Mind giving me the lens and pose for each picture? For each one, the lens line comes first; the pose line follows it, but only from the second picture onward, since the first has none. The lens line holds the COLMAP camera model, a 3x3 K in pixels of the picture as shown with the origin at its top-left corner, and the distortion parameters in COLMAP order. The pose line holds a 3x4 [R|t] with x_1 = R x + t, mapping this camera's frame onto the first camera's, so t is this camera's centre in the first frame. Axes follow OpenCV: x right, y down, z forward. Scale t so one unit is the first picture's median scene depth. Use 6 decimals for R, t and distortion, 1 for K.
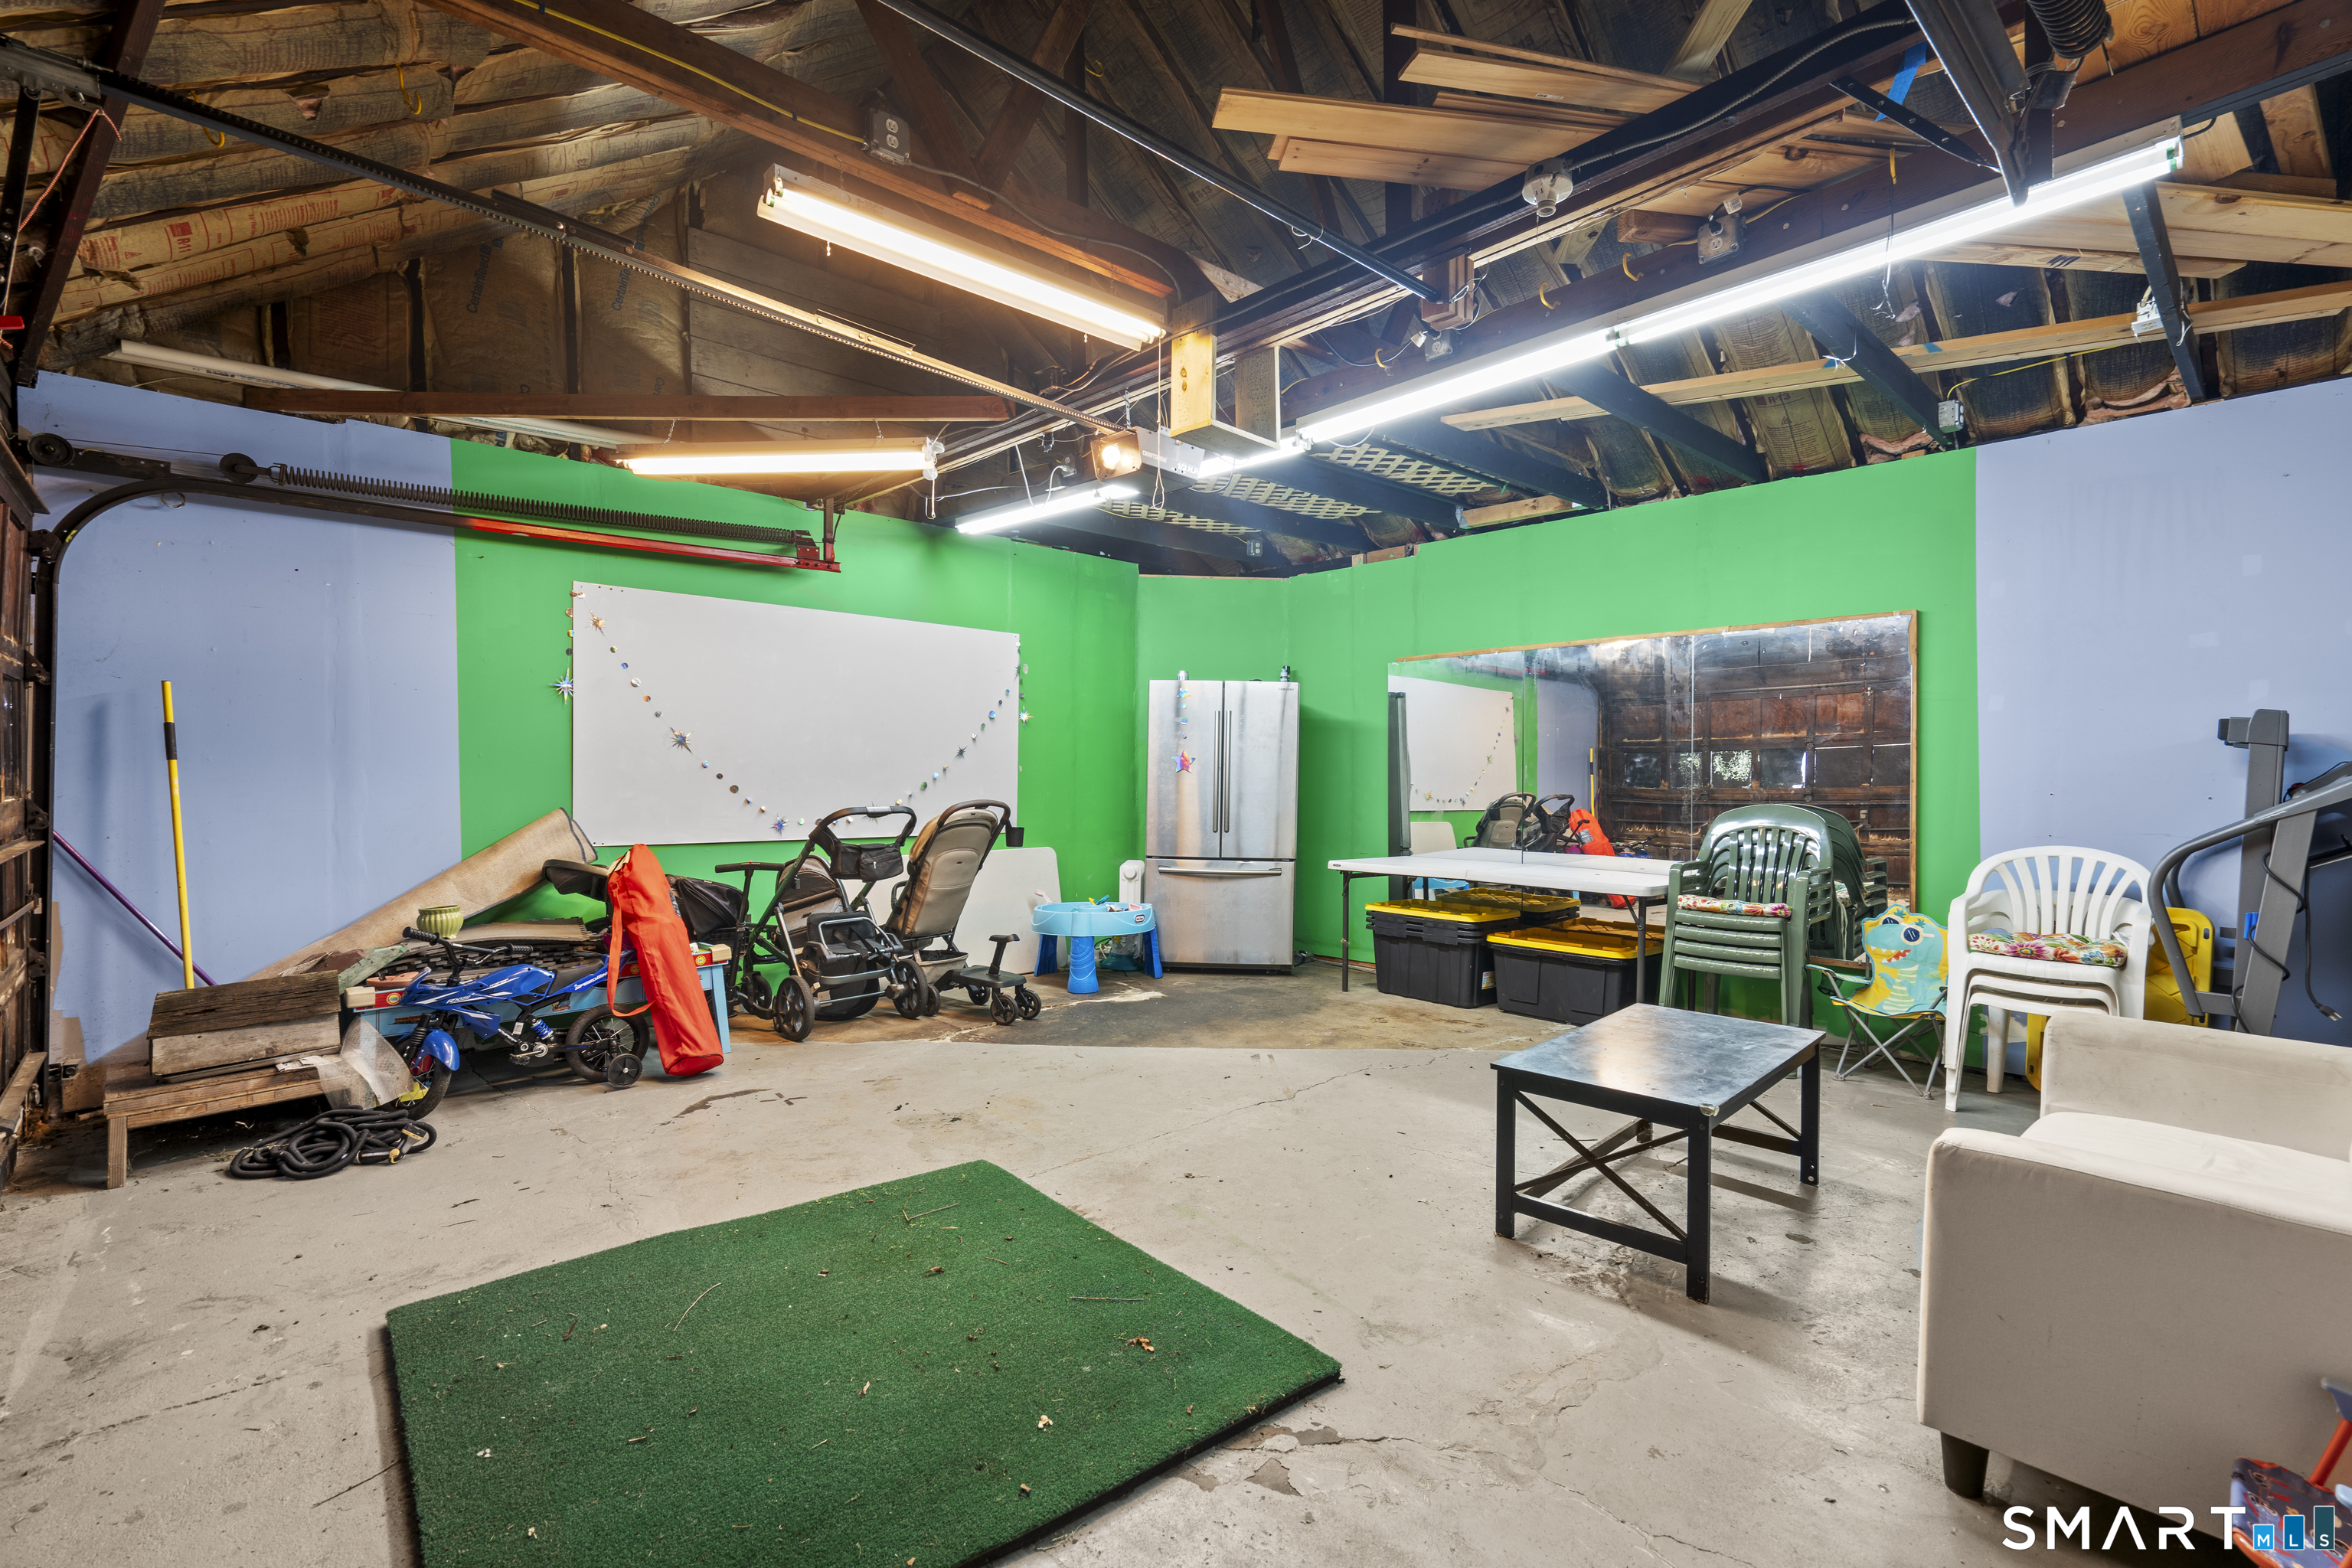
lens RADIAL K [[1057.7, 0, 1184.5], [0, 1057.7, 777.1], [0, 0, 1]] dist [-0.005636, 0.001764]
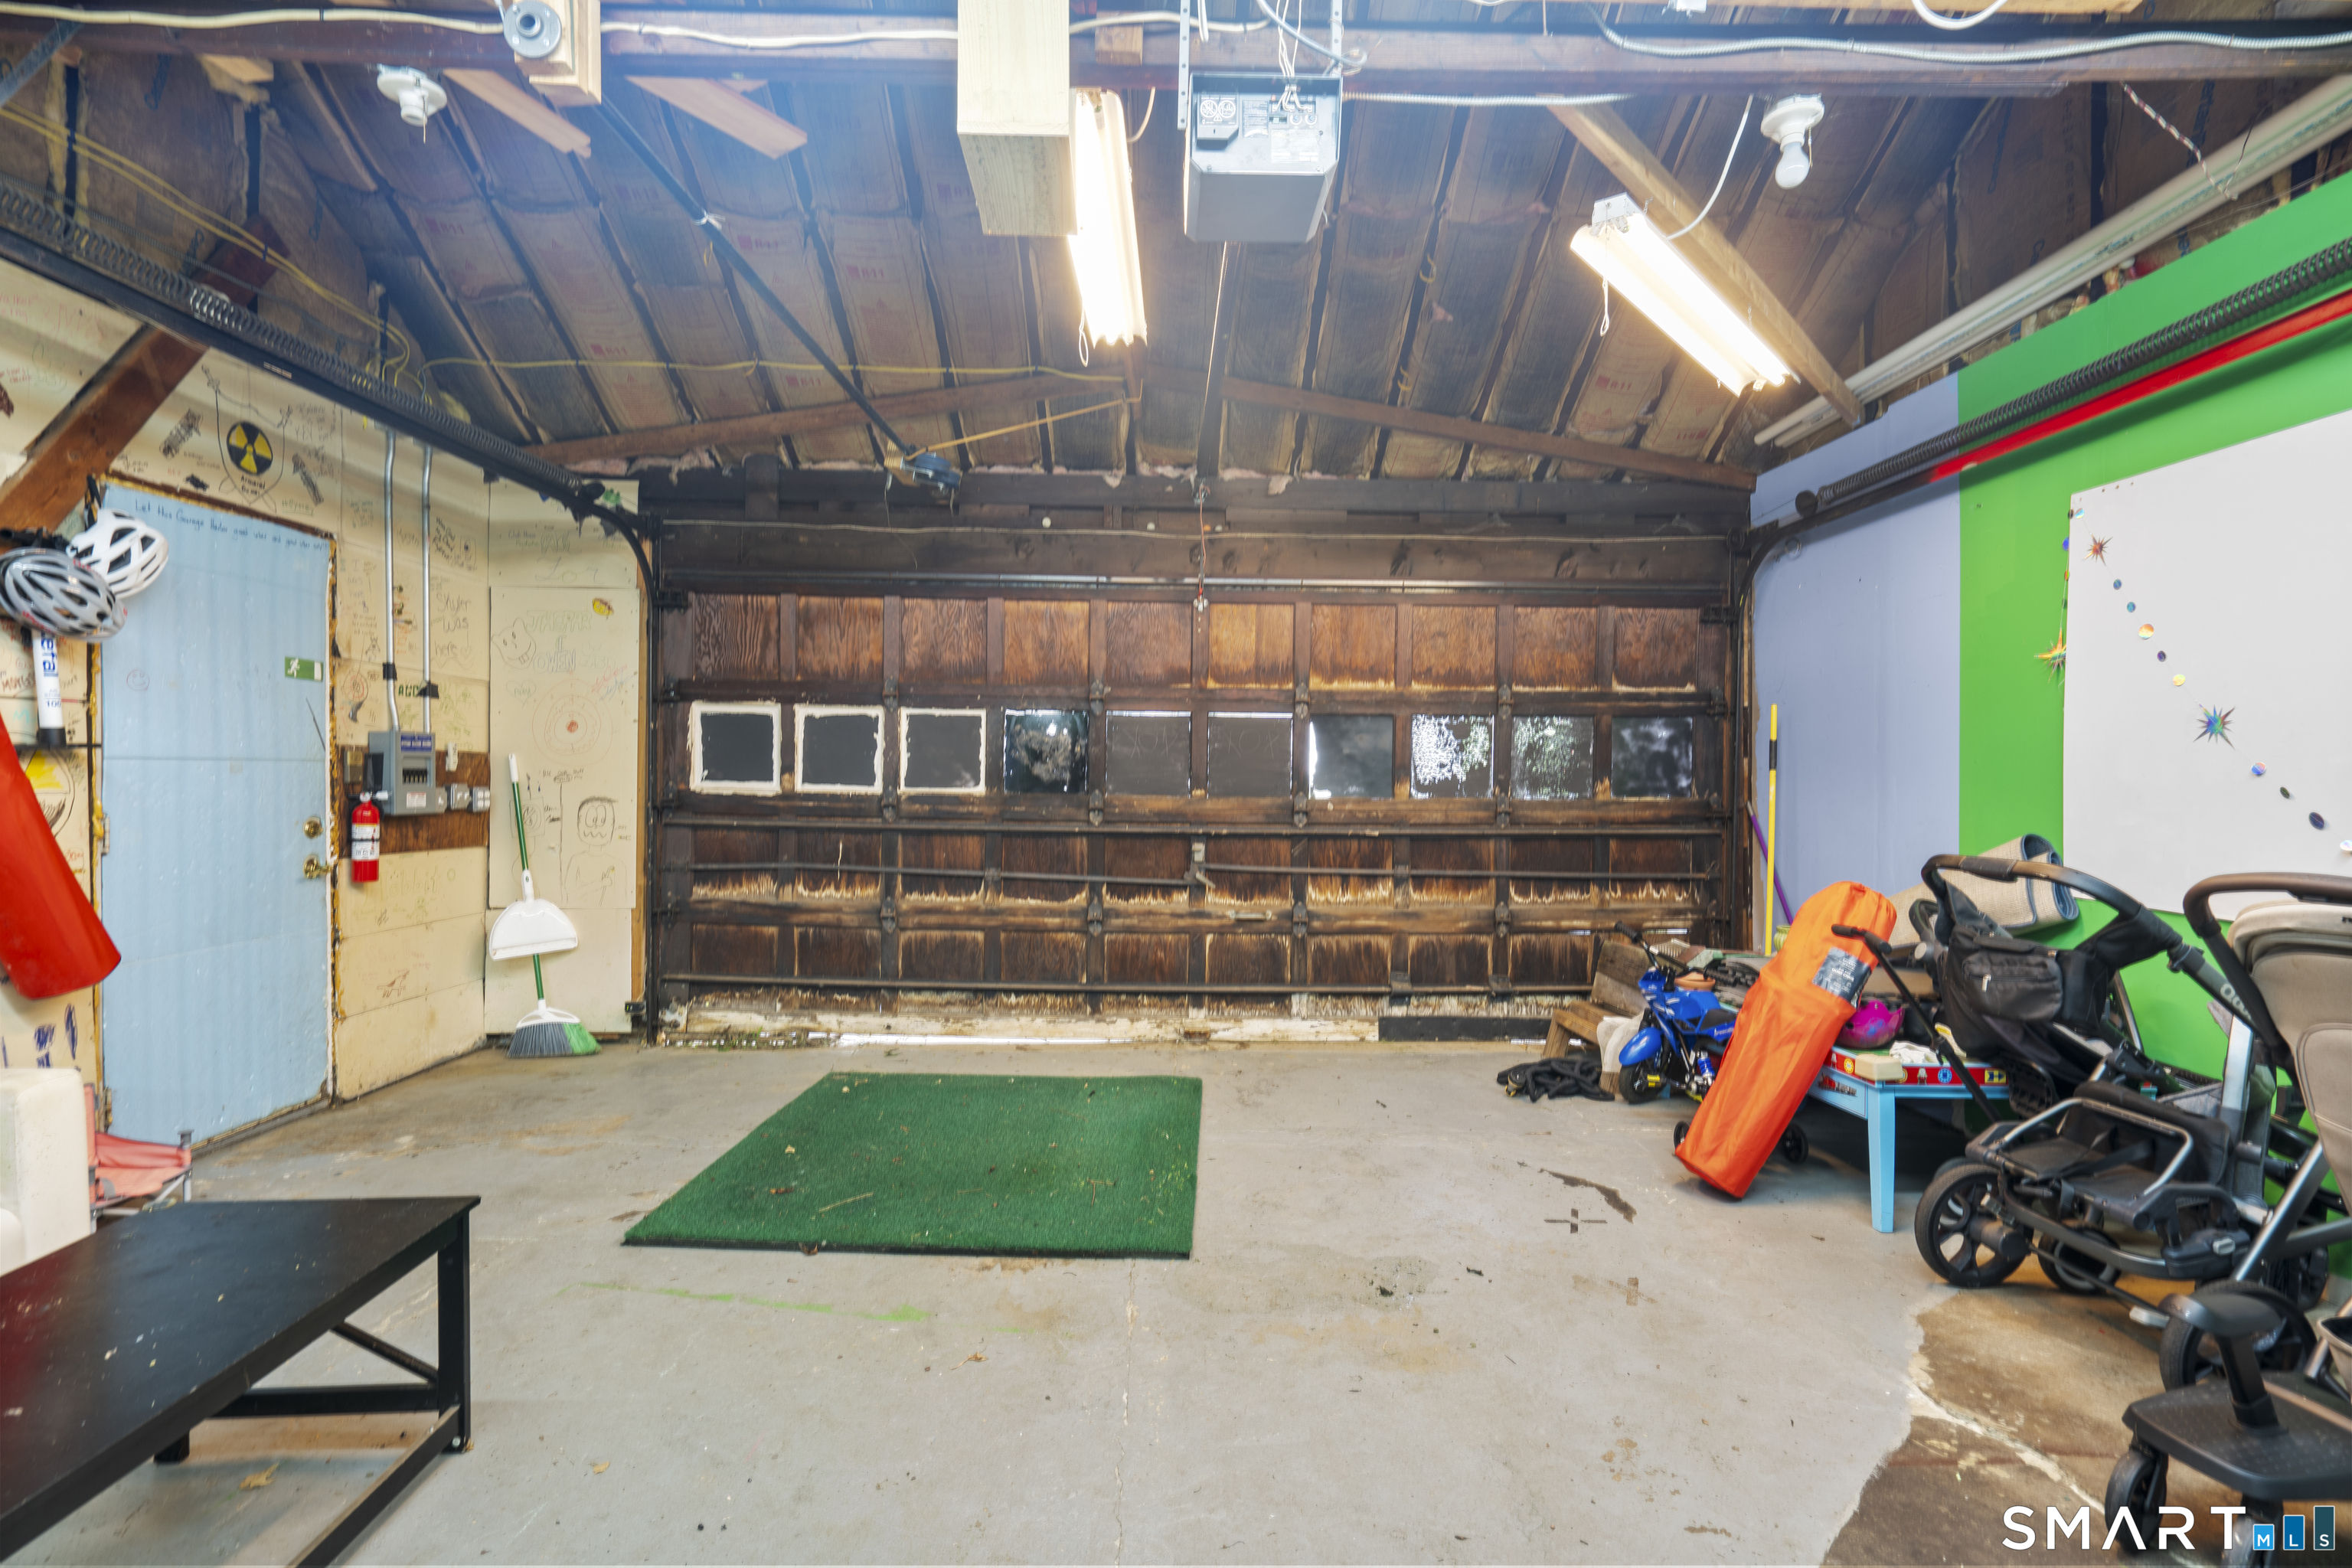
lens RADIAL K [[1057.7, 0, 1182.9], [0, 1057.7, 779.7], [0, 0, 1]] dist [-0.005636, 0.001764]
pose [[-0.669047, -0.003041, -0.743213, 0.362517], [-0.010756, 0.999927, 0.005592, -0.004979], [0.743142, 0.011735, -0.669031, 1.316891]]
